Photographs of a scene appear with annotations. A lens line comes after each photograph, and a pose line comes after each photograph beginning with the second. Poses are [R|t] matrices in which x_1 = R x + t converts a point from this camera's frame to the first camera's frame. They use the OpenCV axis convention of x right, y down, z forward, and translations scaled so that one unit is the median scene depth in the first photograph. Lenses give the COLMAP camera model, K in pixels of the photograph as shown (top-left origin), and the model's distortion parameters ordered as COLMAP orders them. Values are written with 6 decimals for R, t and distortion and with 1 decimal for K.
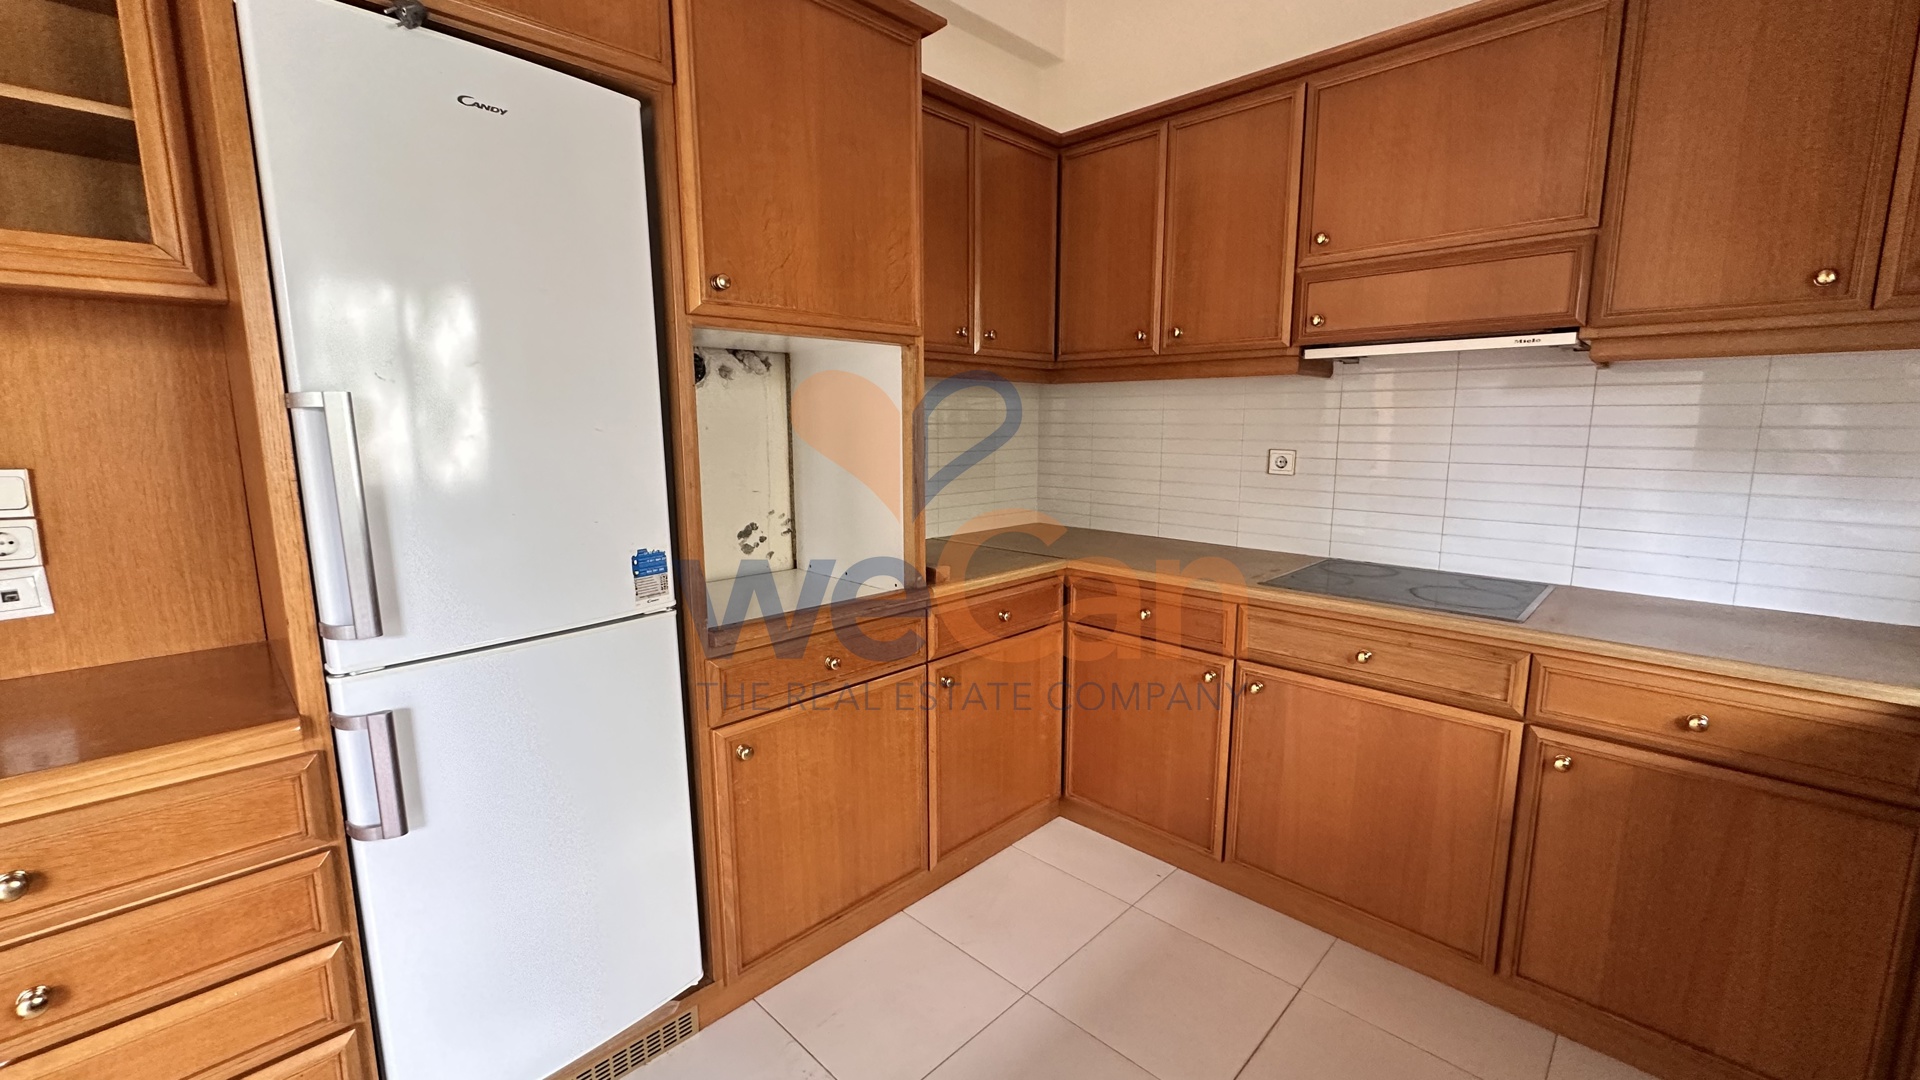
lens RADIAL K [[769.1, 0, 961.5], [0, 769.1, 535.3], [0, 0, 1]] dist [-0.008767, 0.001937]
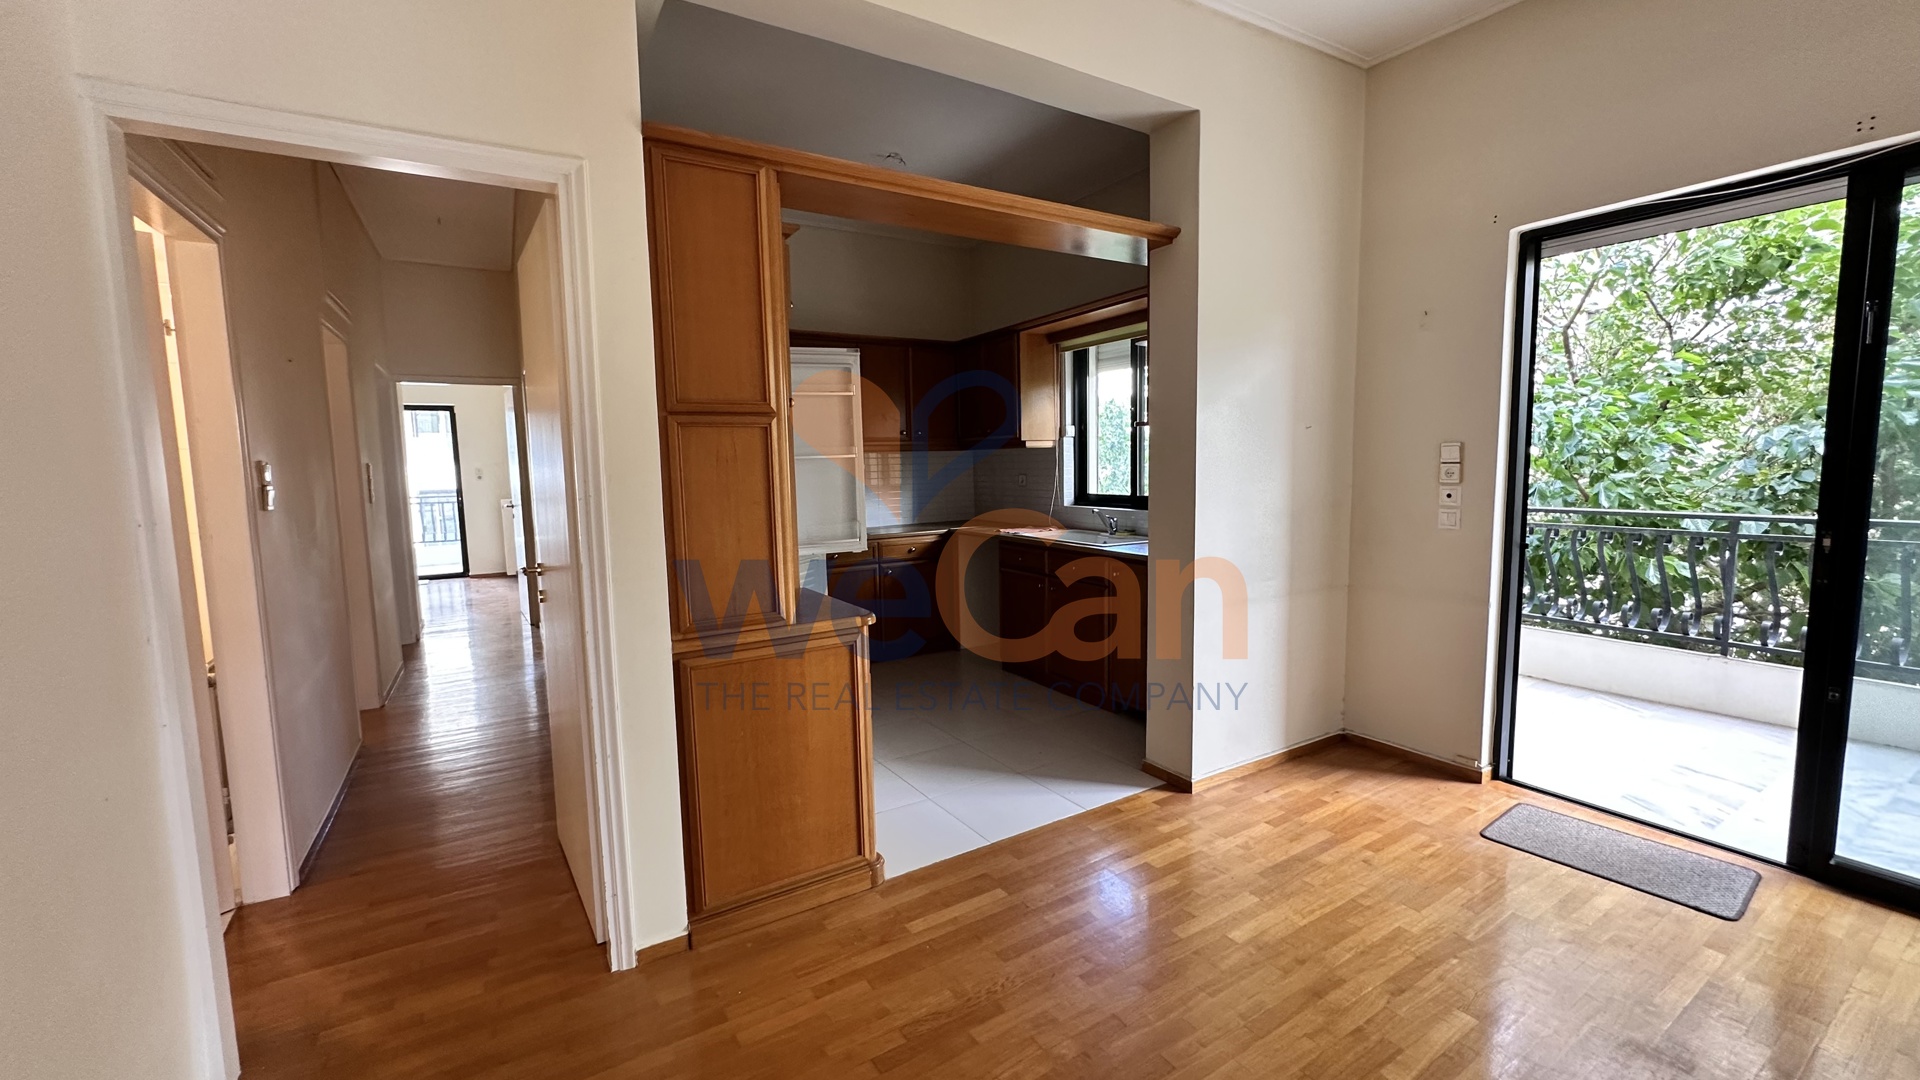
lens RADIAL K [[769.1, 0, 967.2], [0, 769.1, 542.1], [0, 0, 1]] dist [-0.008767, 0.001937]
pose [[0.231942, -0.106916, 0.966836, -2.202905], [0.164647, 0.983915, 0.069306, -0.007331], [-0.958694, 0.143112, 0.245815, -0.158395]]
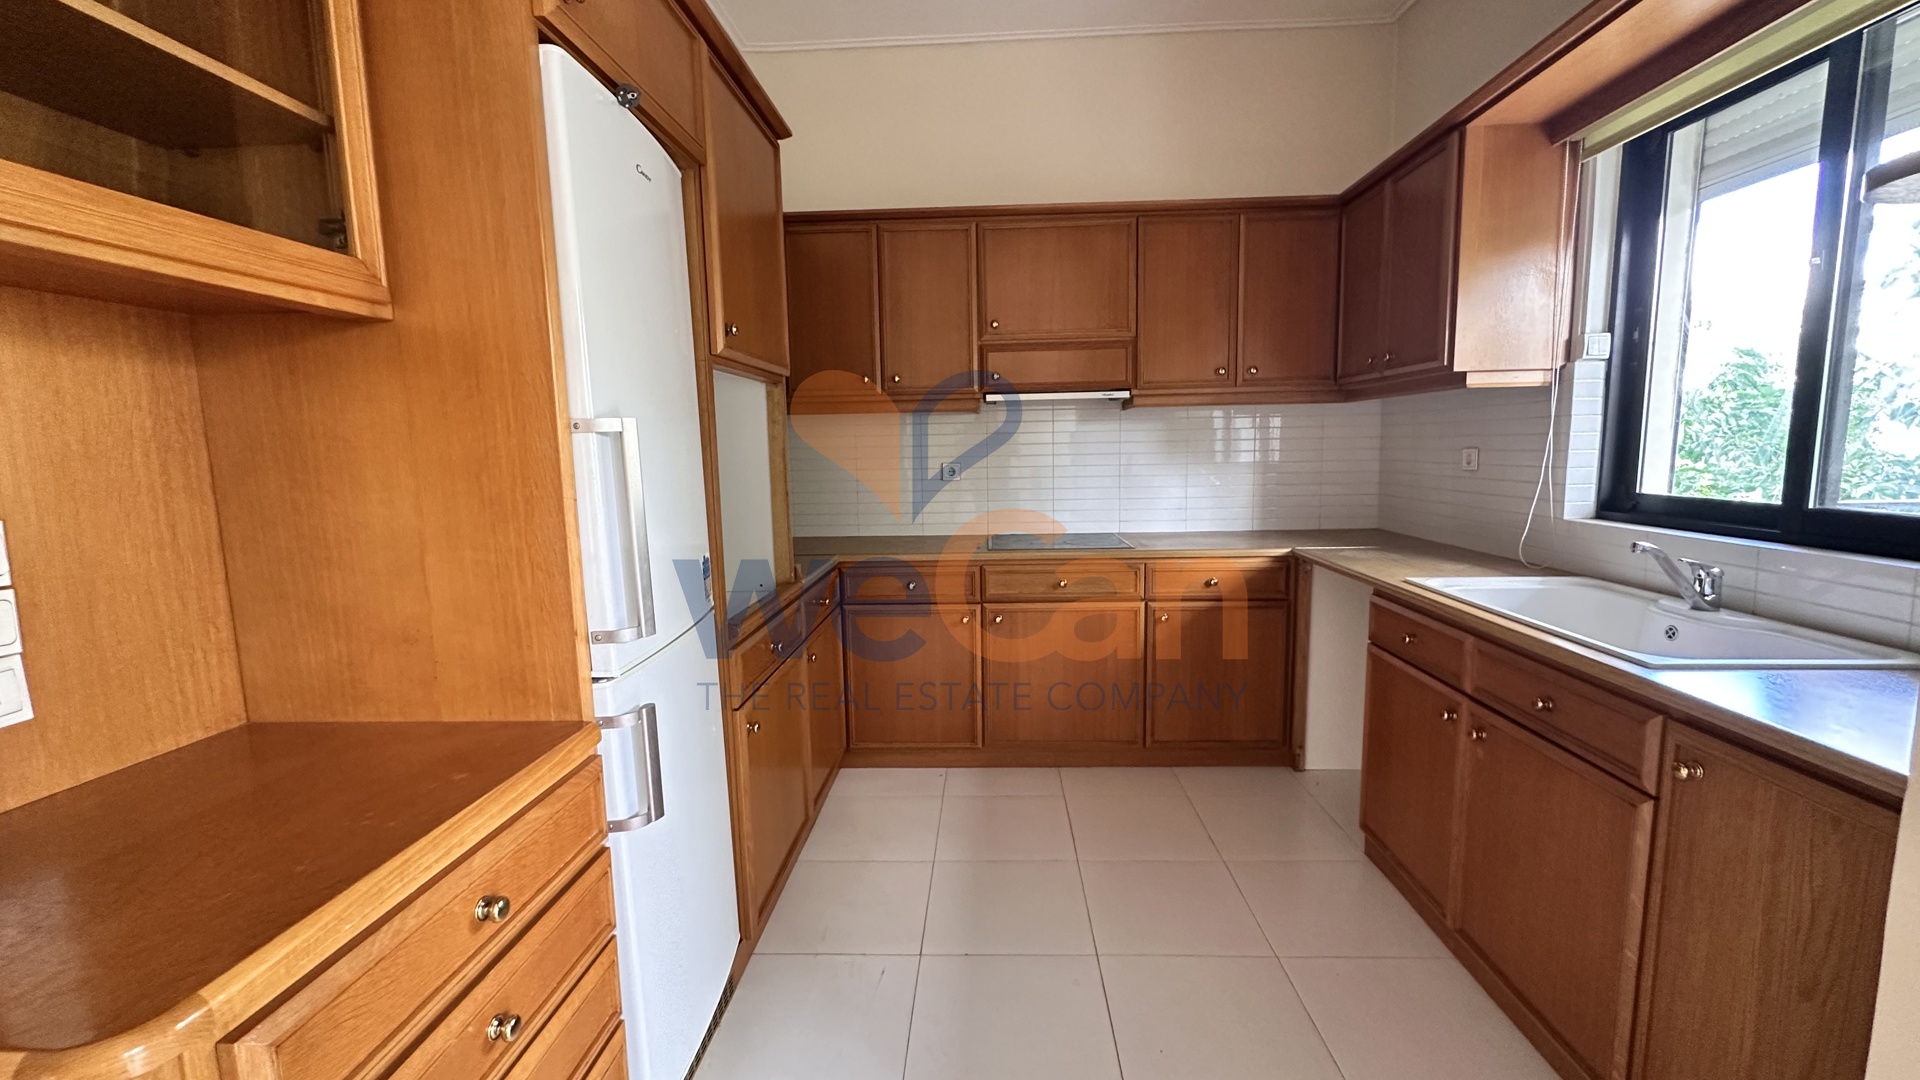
lens RADIAL K [[769.1, 0, 961.1], [0, 769.1, 539.3], [0, 0, 1]] dist [-0.008767, 0.001937]
pose [[0.744126, -0.095688, 0.661151, -0.770426], [0.118740, 0.992874, 0.010057, 0.023926], [-0.657403, 0.071022, 0.750185, -0.103155]]
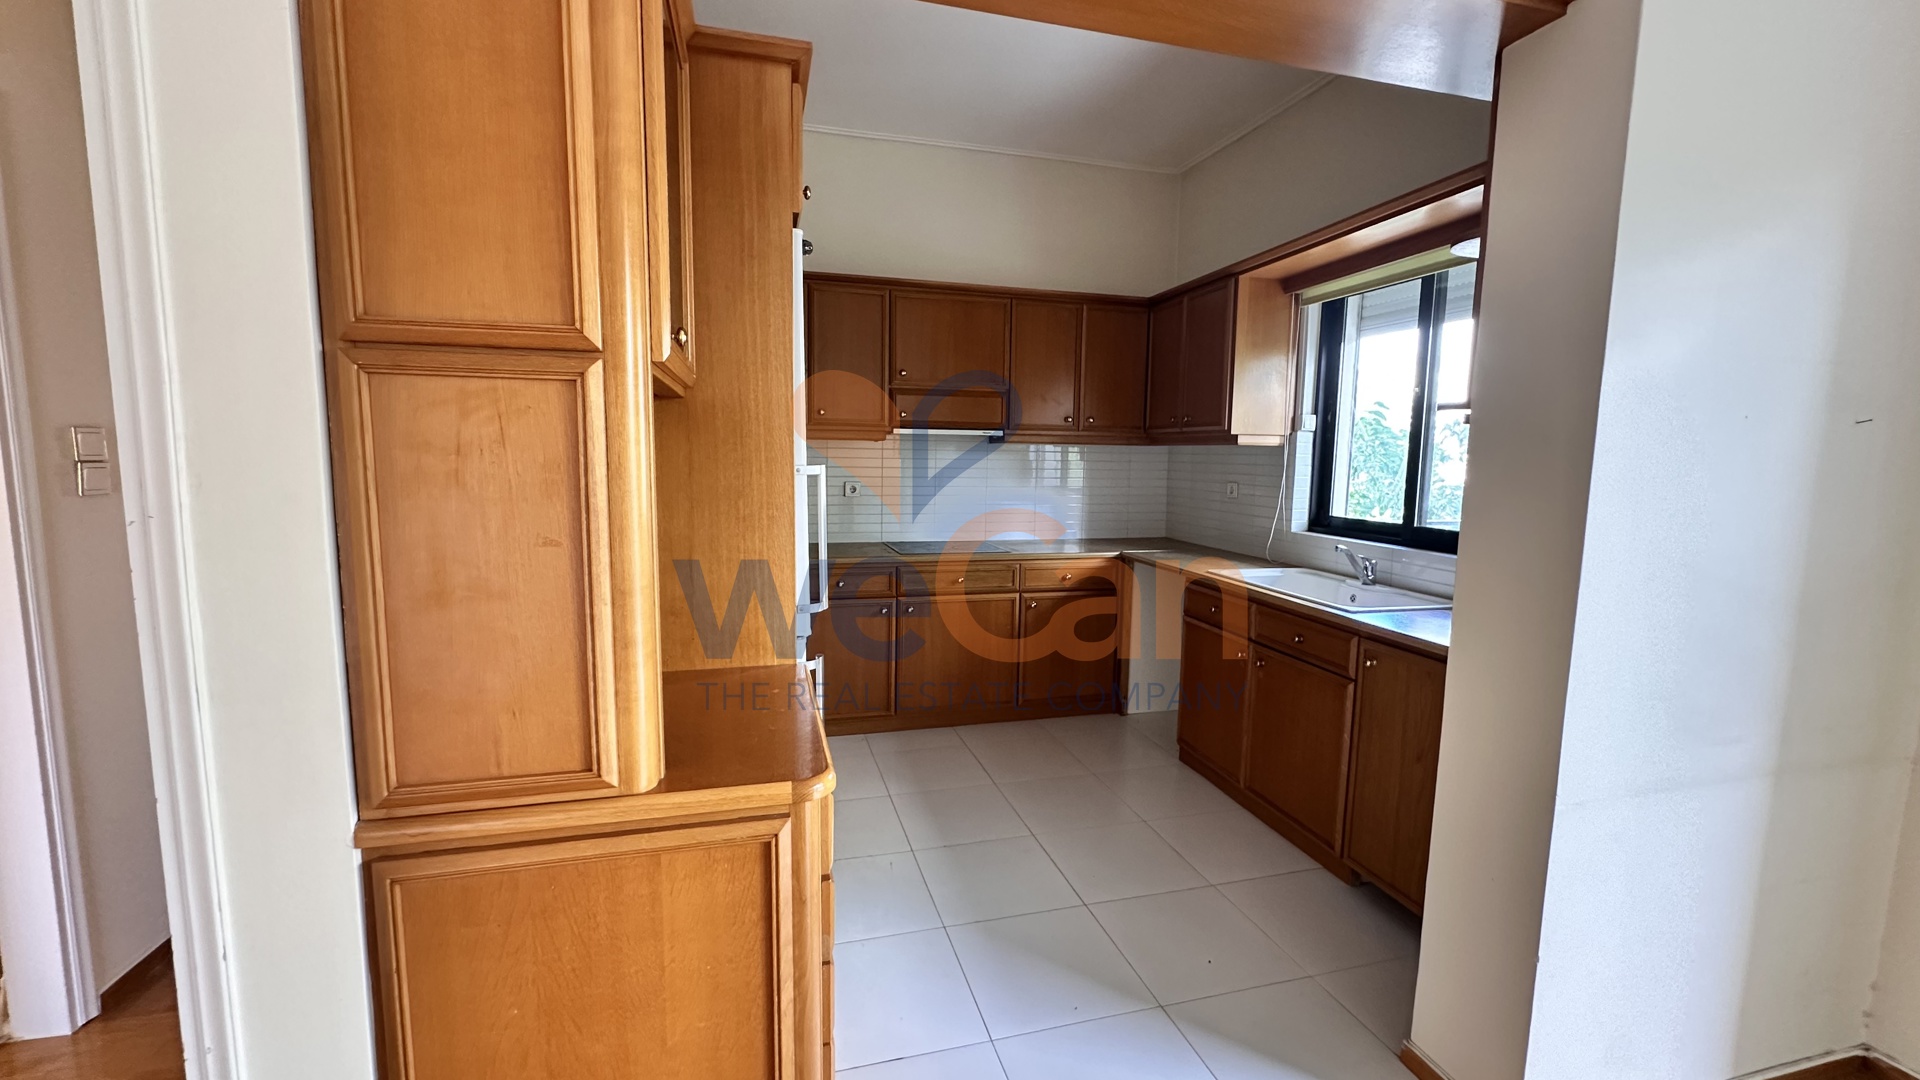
lens RADIAL K [[769.1, 0, 963.3], [0, 769.1, 538.9], [0, 0, 1]] dist [-0.008767, 0.001937]
pose [[0.503800, -0.088137, 0.859312, -1.366135], [0.112224, 0.993029, 0.036057, -0.030242], [-0.856500, 0.078269, 0.510179, -0.094901]]
